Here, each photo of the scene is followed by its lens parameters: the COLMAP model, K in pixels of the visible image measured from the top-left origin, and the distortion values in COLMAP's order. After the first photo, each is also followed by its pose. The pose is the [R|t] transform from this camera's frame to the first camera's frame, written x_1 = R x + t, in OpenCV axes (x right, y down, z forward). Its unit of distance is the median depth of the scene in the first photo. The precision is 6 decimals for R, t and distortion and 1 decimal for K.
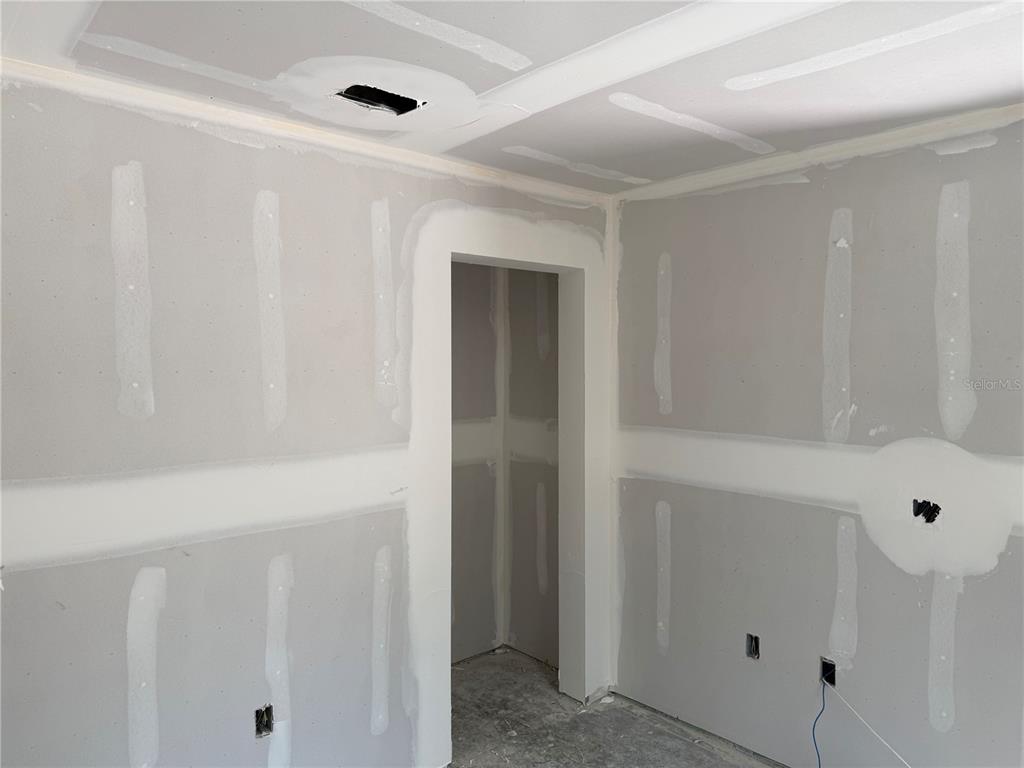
lens RADIAL K [[711.7, 0, 512.5], [0, 711.7, 387.2], [0, 0, 1]] dist [0.085348, -0.125051]
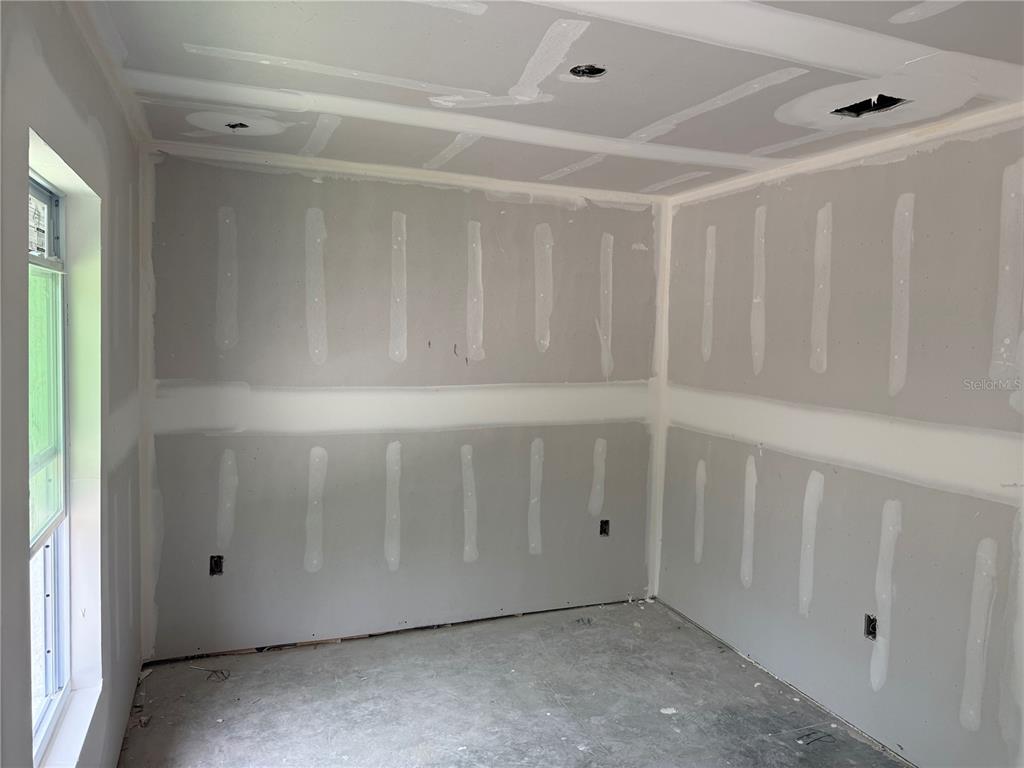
lens RADIAL K [[711.7, 0, 512.5], [0, 711.7, 387.2], [0, 0, 1]] dist [0.085348, -0.125051]
pose [[-0.345505, 0.064507, -0.936197, 1.015148], [-0.067455, 0.993347, 0.093339, -0.020663], [0.935990, 0.095400, -0.338855, 0.815262]]
